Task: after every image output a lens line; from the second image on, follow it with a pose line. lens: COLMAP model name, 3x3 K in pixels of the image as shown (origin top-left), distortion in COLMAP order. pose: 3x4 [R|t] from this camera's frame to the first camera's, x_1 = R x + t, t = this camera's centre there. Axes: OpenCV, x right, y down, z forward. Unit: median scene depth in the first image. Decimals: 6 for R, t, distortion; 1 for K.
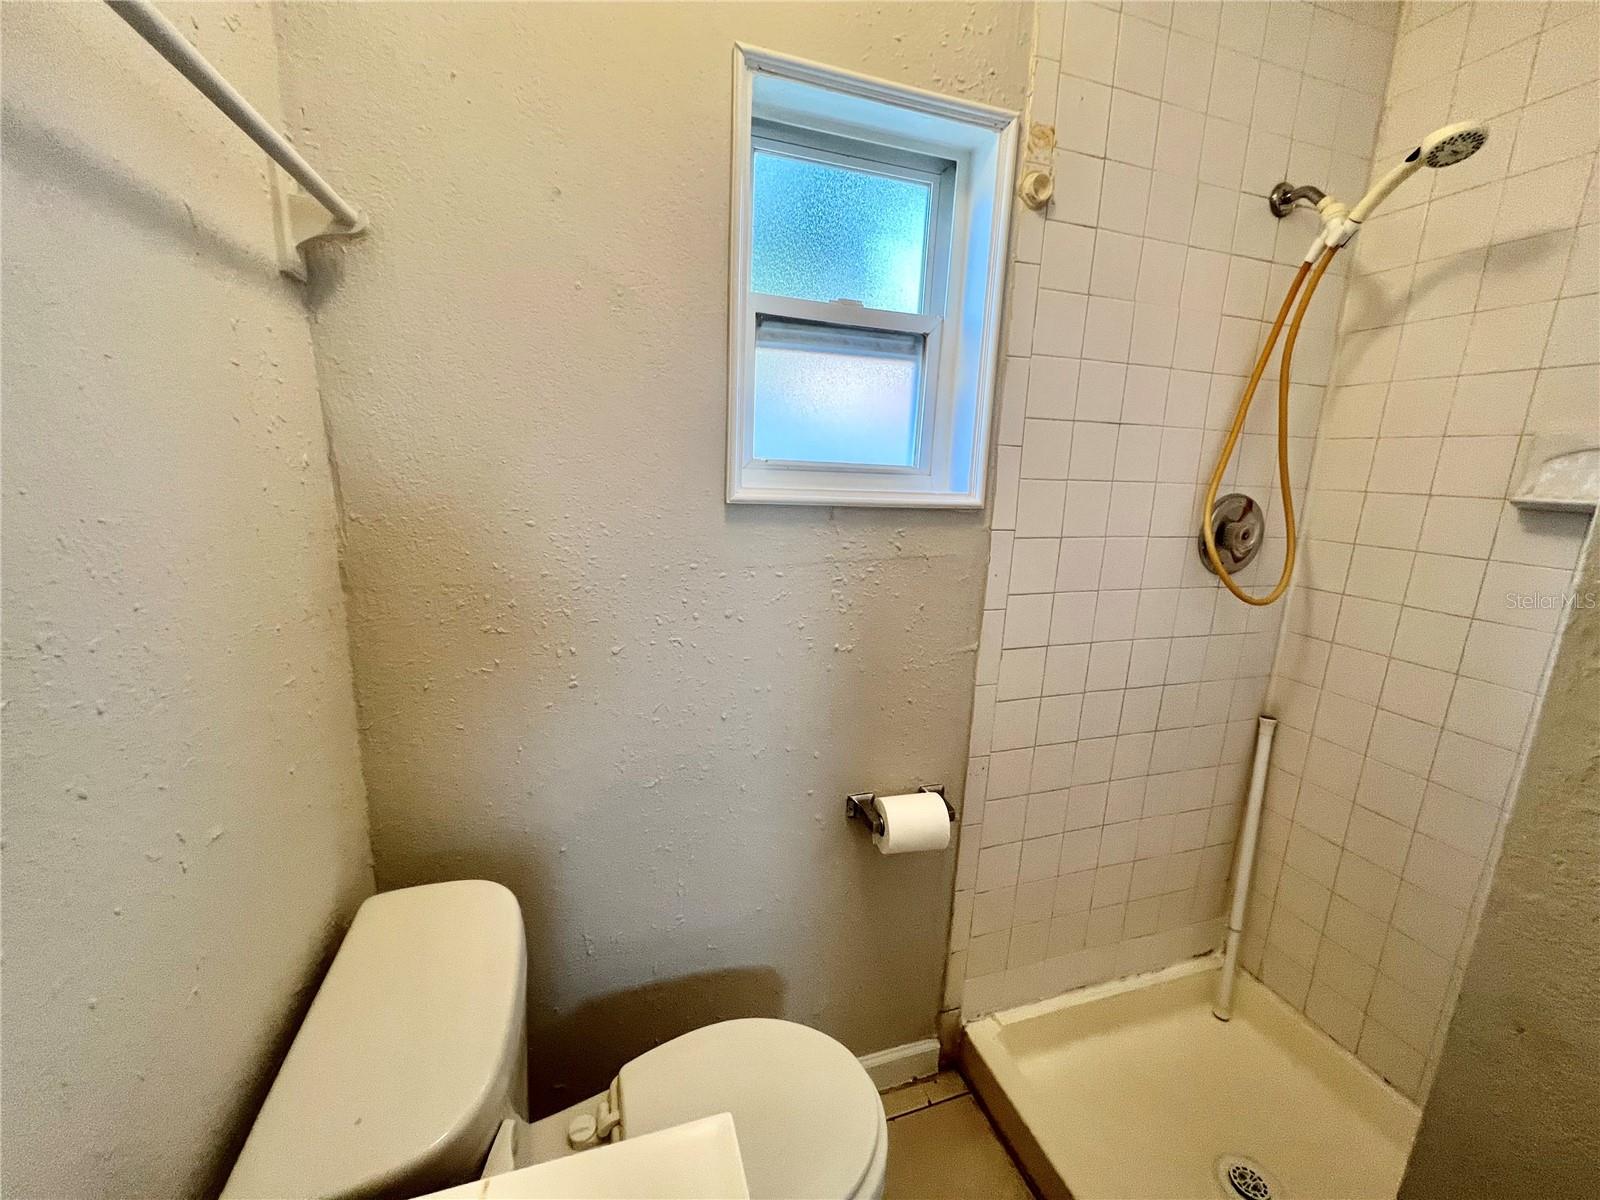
lens RADIAL K [[641.5, 0, 801.7], [0, 641.5, 599.2], [0, 0, 1]] dist [-0.000055, -0.000049]
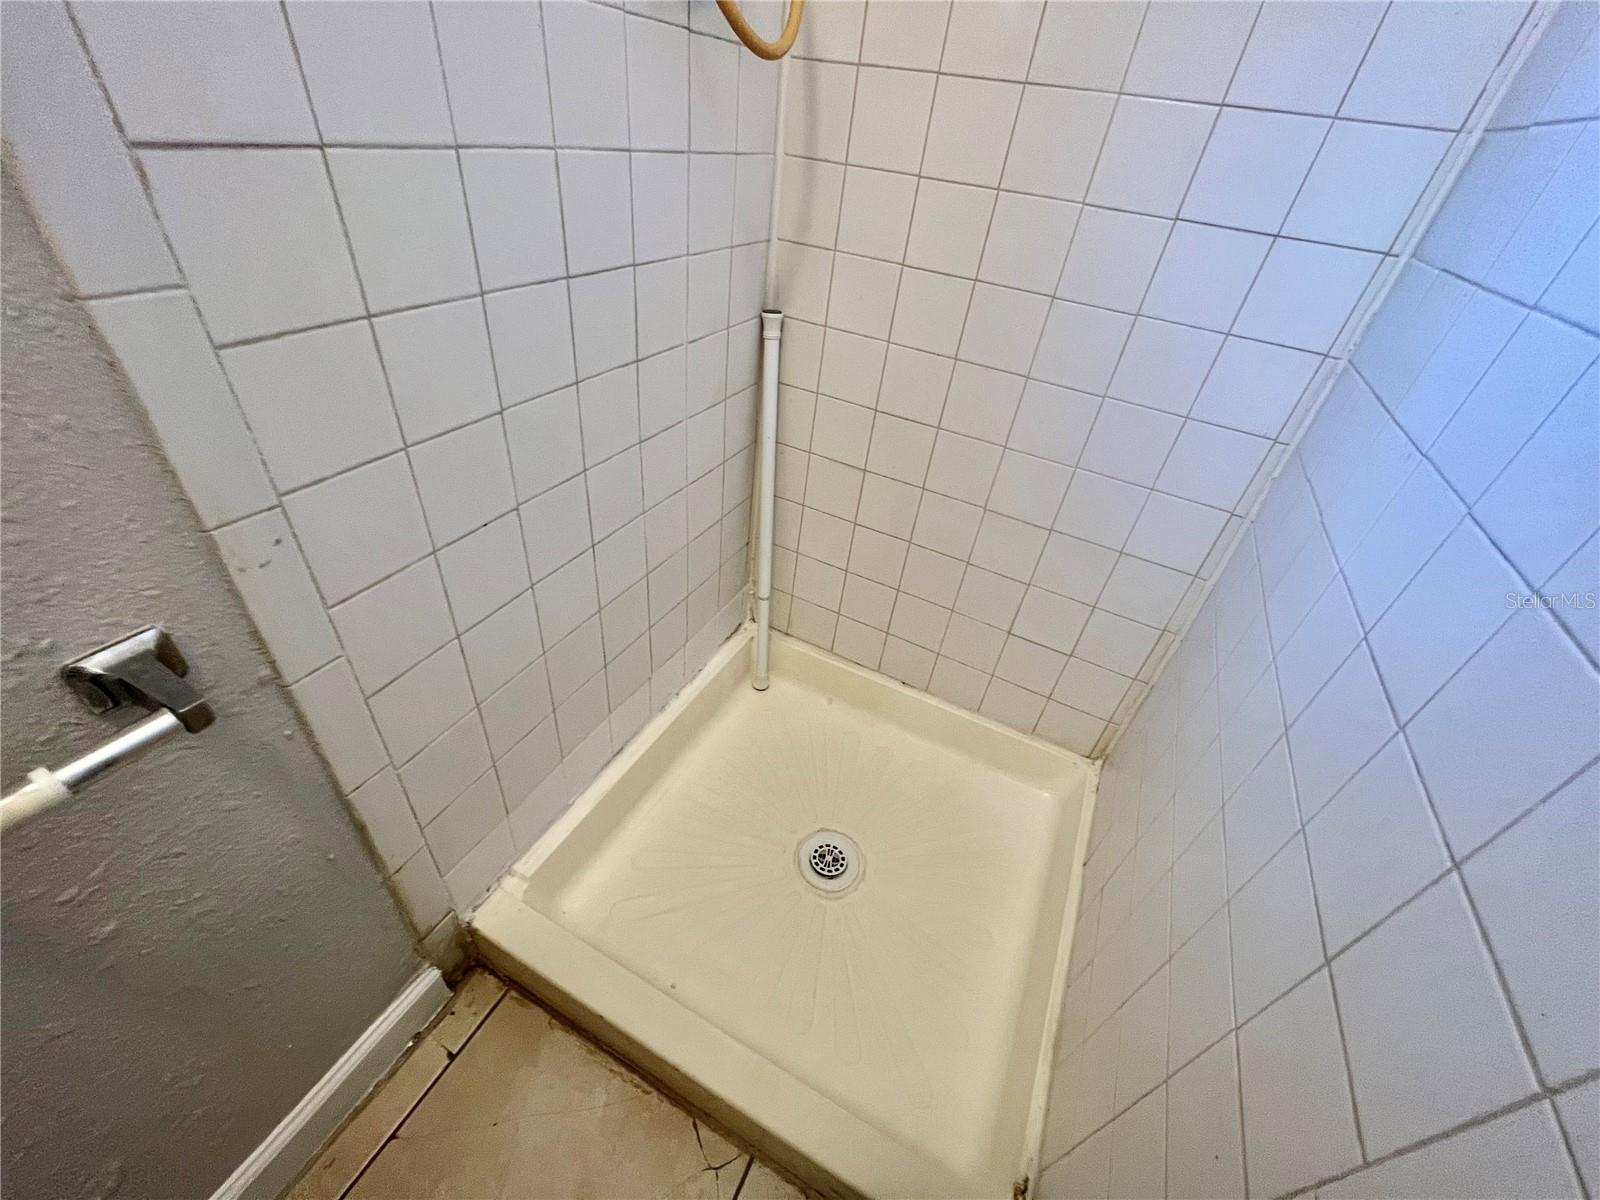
lens RADIAL K [[641.5, 0, 798.0], [0, 641.5, 604.5], [0, 0, 1]] dist [-0.000055, -0.000049]
pose [[0.702995, -0.406051, 0.583884, 0.286752], [0.072723, 0.857729, 0.508932, 0.136408], [-0.707467, -0.315315, 0.632509, 0.579136]]
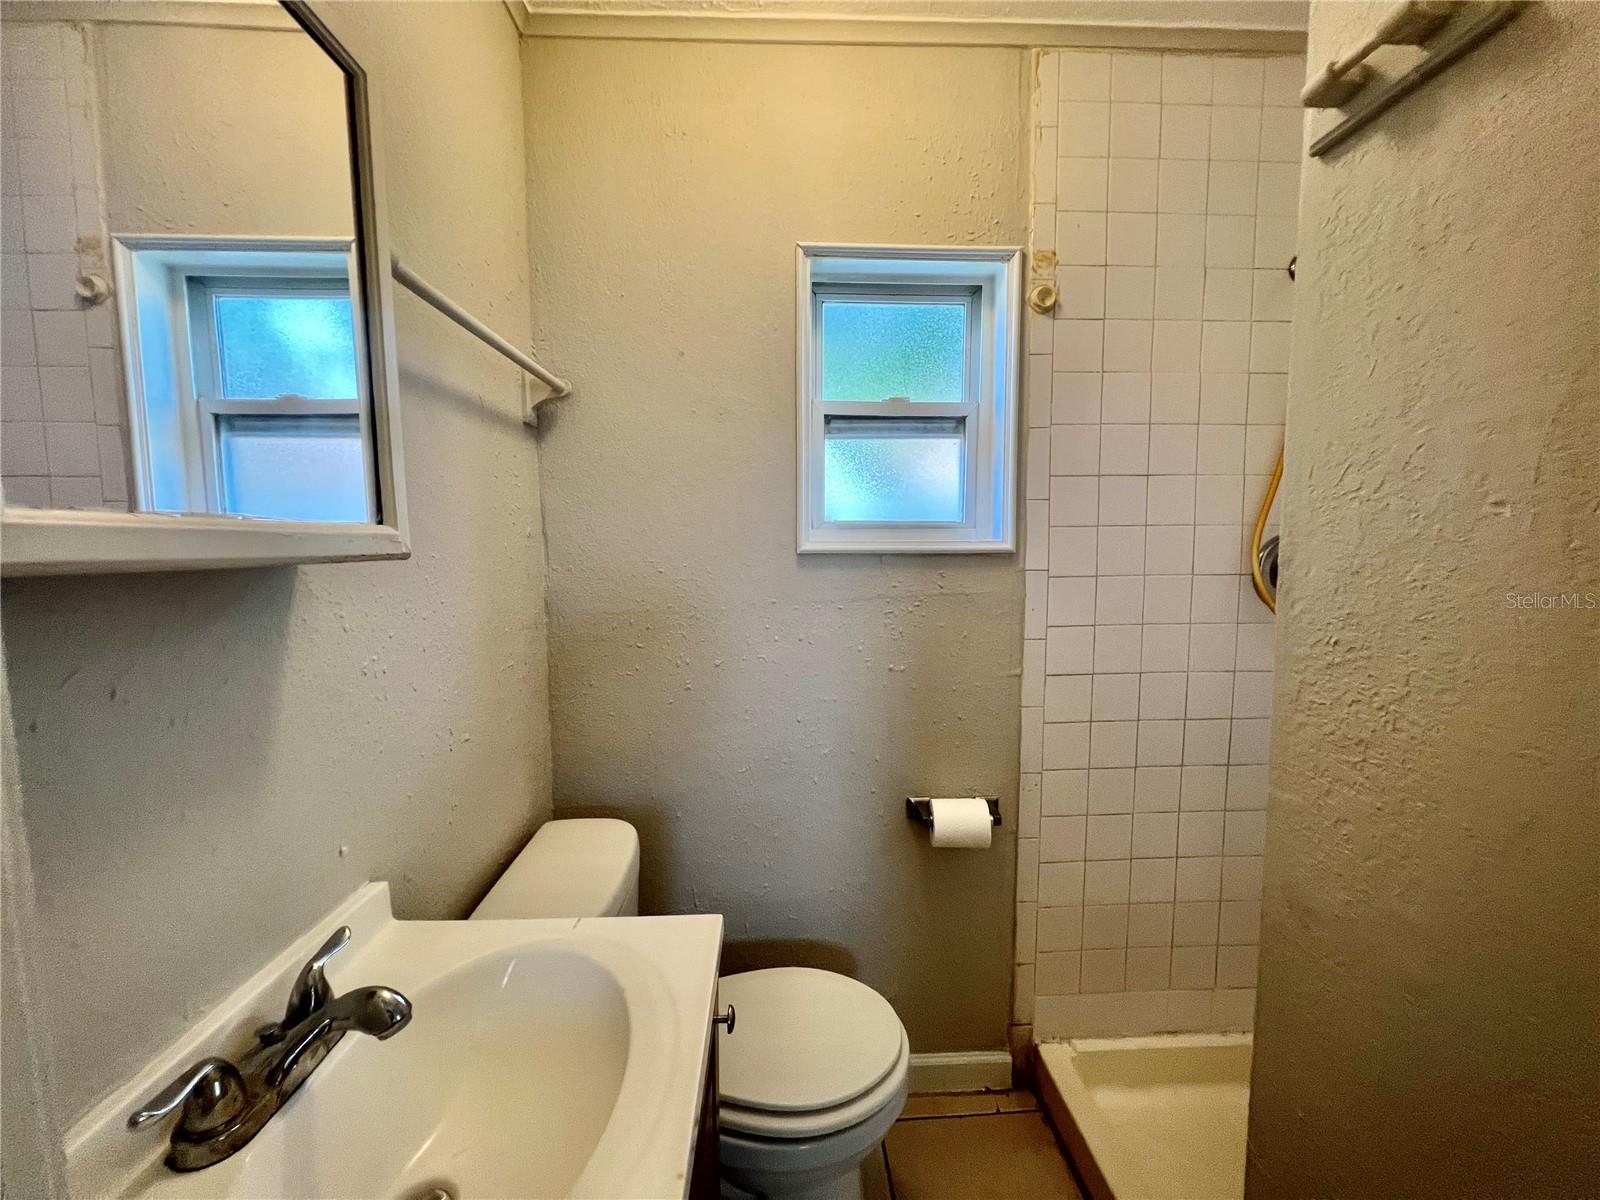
lens RADIAL K [[639.2, 0, 802.2], [0, 639.2, 599.4], [0, 0, 1]] dist [-0.000072, 0.000704]
pose [[0.962530, -0.019582, -0.270467, 0.217014], [-0.014207, 0.992378, -0.122410, 0.093966], [0.270803, 0.121666, 0.954915, -0.224698]]
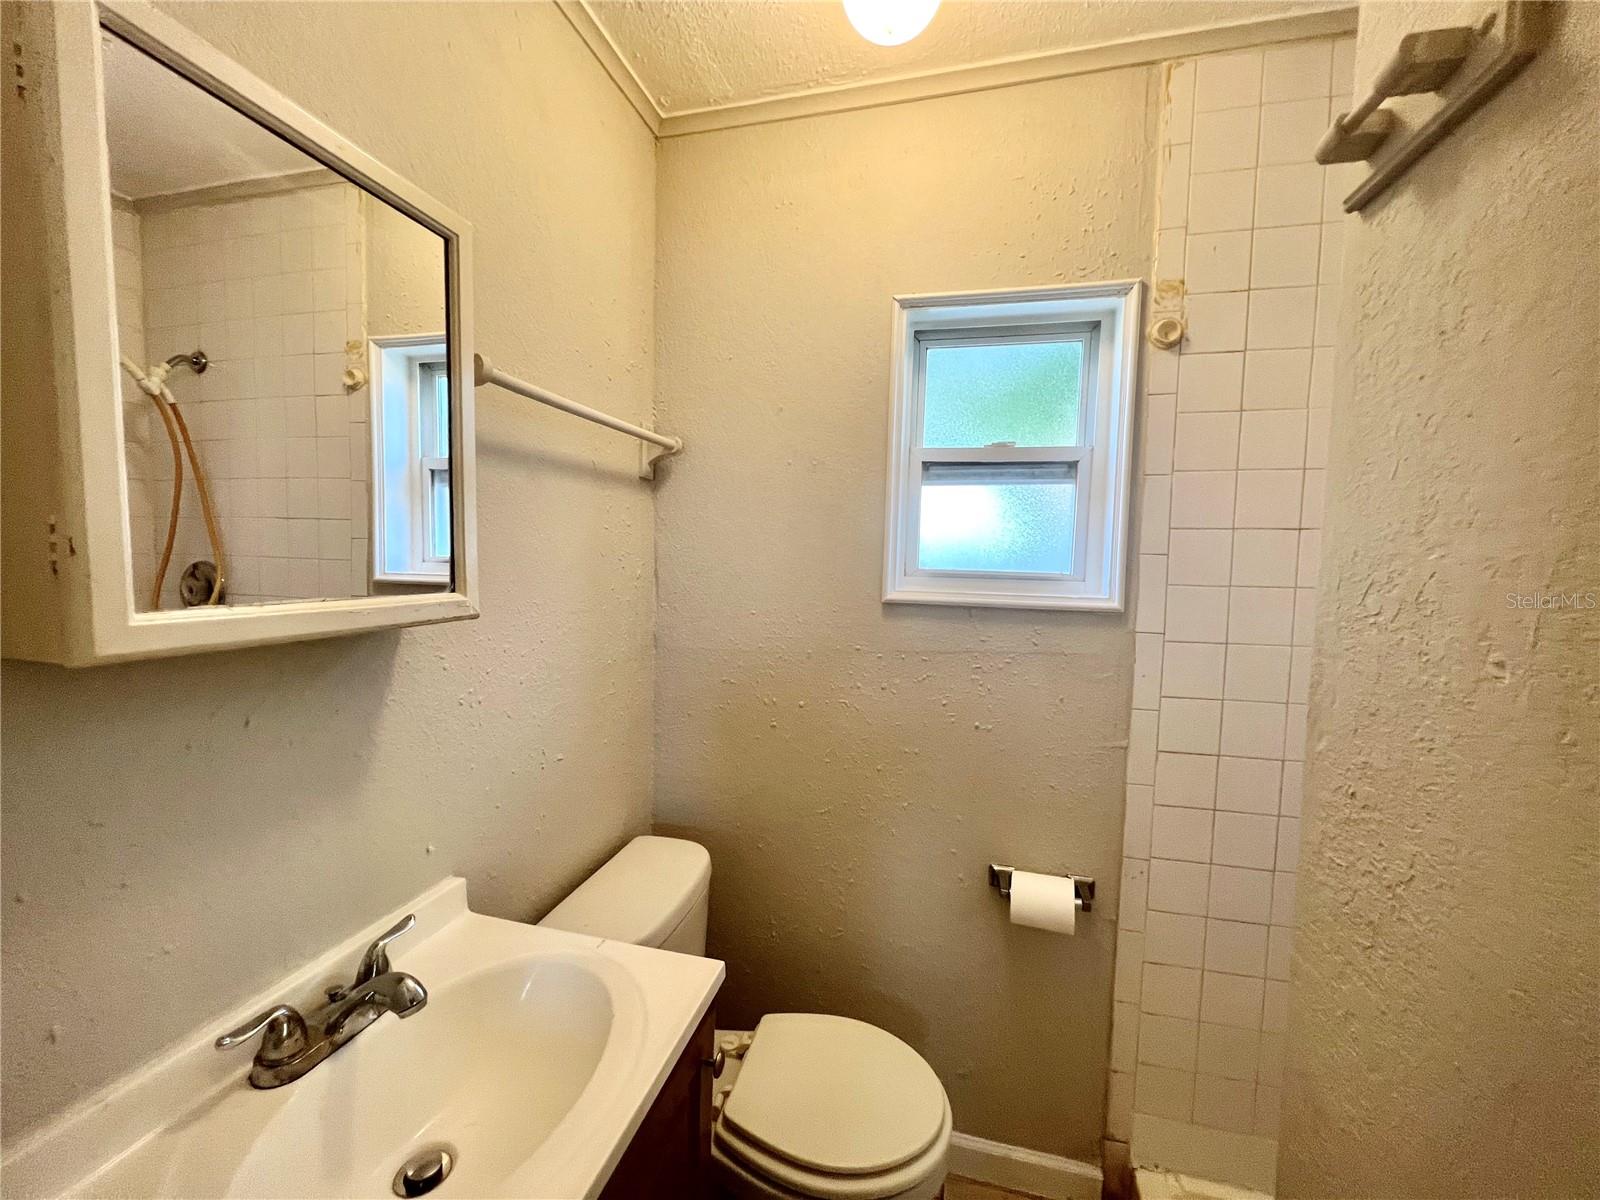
lens RADIAL K [[641.5, 0, 801.2], [0, 641.5, 600.1], [0, 0, 1]] dist [-0.000055, -0.000049]
pose [[0.849075, 0.016670, -0.528010, 0.384092], [-0.098956, 0.986829, -0.127973, 0.029696], [0.518922, 0.160908, 0.839541, -0.185277]]
